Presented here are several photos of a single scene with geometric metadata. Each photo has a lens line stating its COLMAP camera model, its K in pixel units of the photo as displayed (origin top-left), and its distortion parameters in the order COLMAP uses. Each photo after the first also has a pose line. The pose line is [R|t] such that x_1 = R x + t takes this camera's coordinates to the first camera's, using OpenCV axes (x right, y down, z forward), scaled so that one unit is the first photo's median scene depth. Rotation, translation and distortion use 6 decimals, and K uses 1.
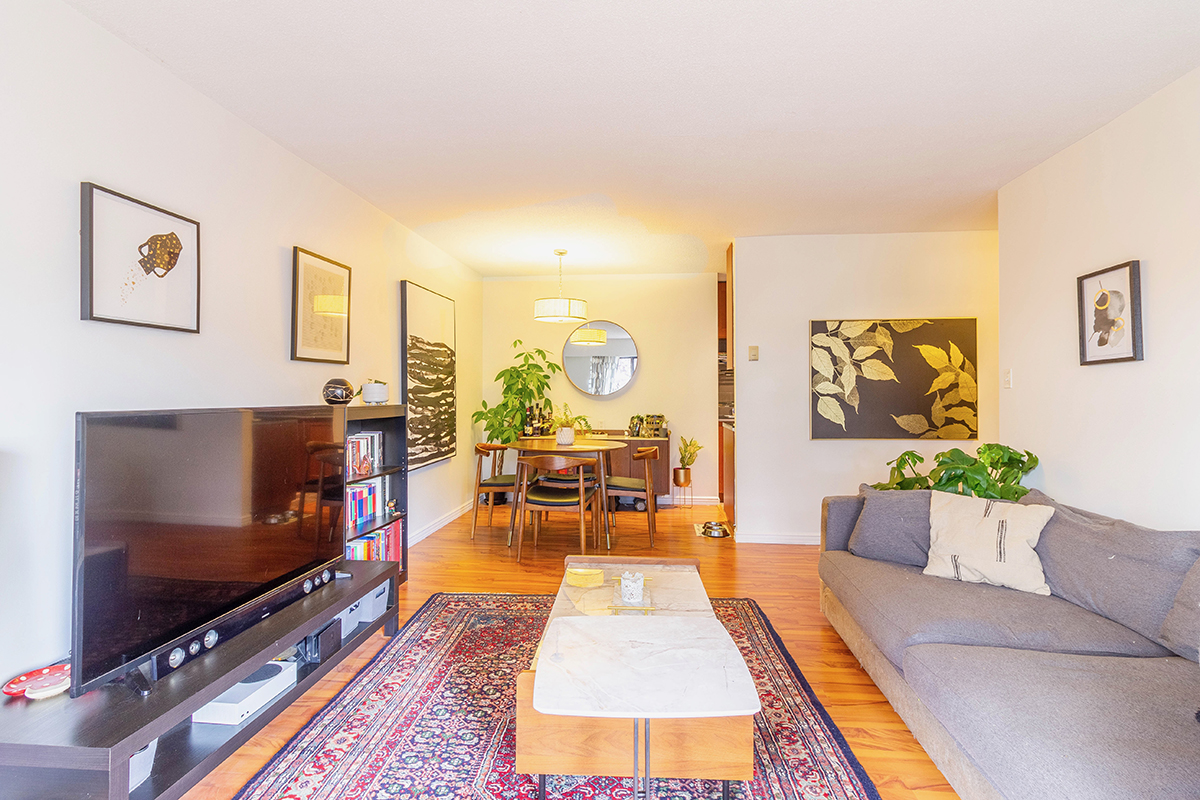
lens RADIAL K [[592.2, 0, 605.2], [0, 592.2, 384.9], [0, 0, 1]] dist [-0.000054, 0.000118]
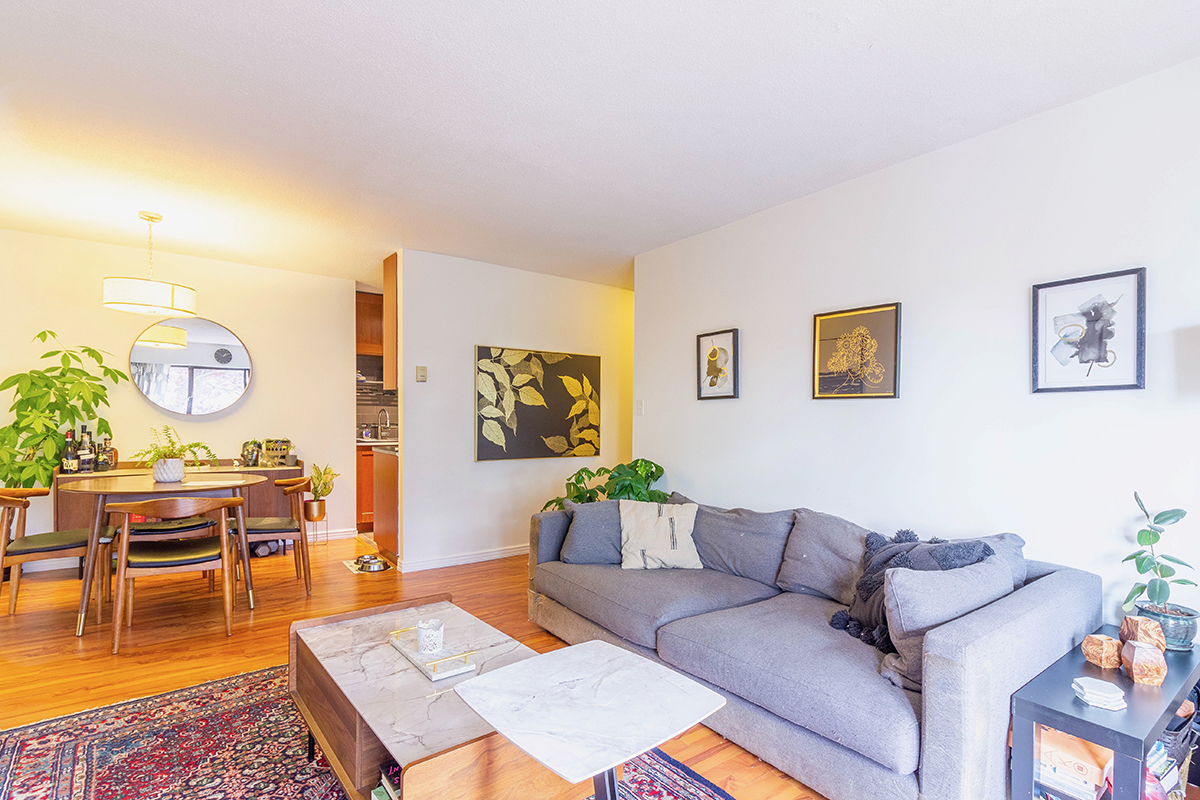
lens RADIAL K [[584.1, 0, 631.1], [0, 584.1, 429.1], [0, 0, 1]] dist [0.002164, 0.000428]
pose [[0.723989, -0.002923, 0.689806, -0.158602], [-0.024627, 0.999244, 0.030082, -0.001220], [-0.689372, -0.038767, 0.723369, 0.079973]]
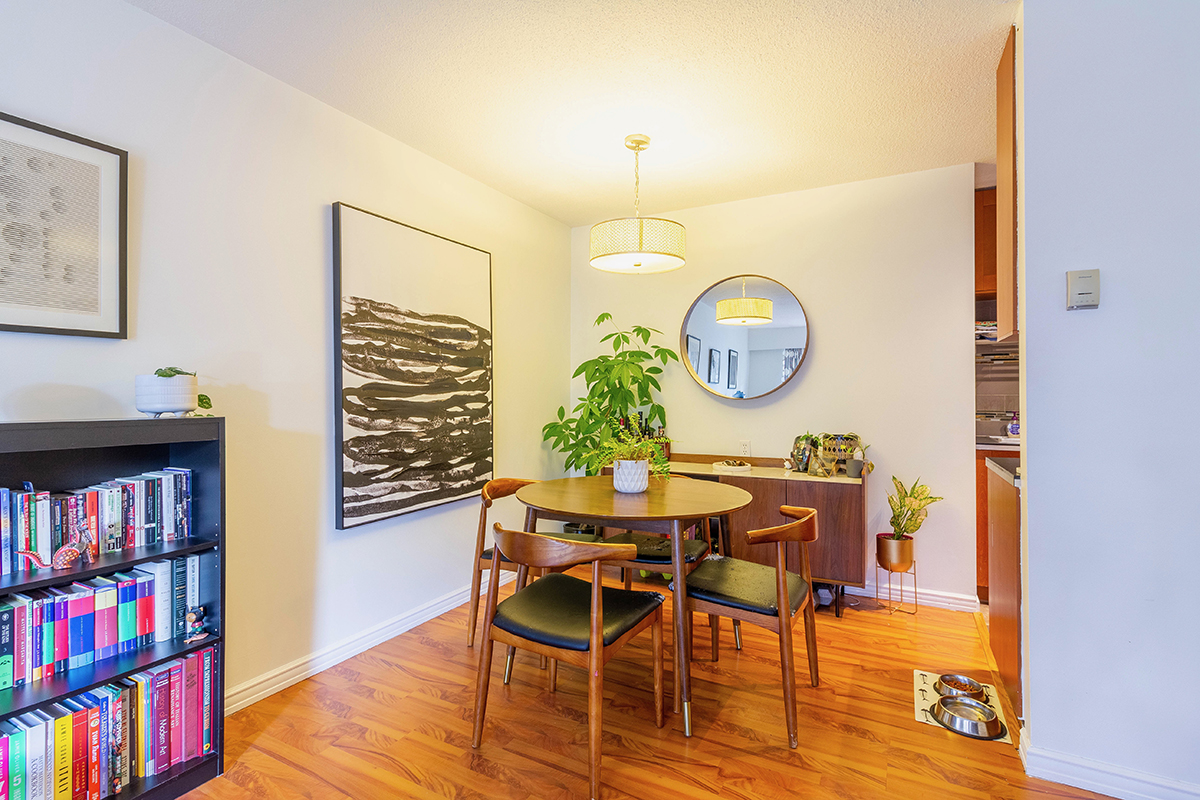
lens RADIAL K [[554.5, 0, 597.4], [0, 554.5, 397.7], [0, 0, 1]] dist [0.002744, 0.001111]
pose [[0.915684, -0.001398, -0.401895, 0.108784], [0.006948, 0.999900, 0.012352, 0.010595], [0.401838, -0.014103, 0.915602, 0.553565]]
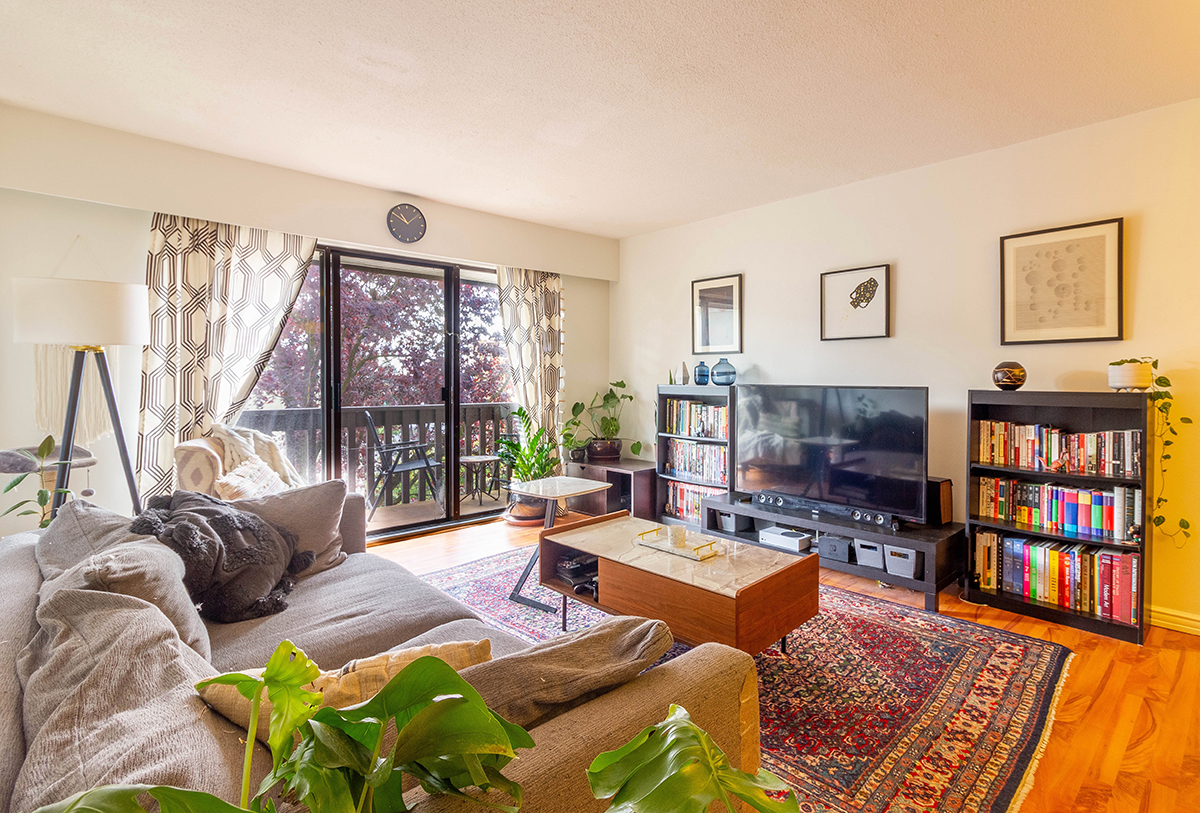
lens RADIAL K [[583.5, 0, 602.4], [0, 583.5, 383.5], [0, 0, 1]] dist [-0.000778, -0.000264]
pose [[-0.702647, 0.006375, -0.711510, 0.469147], [0.010235, 0.999947, -0.001148, 0.013033], [0.711465, -0.008089, -0.702675, 0.810259]]
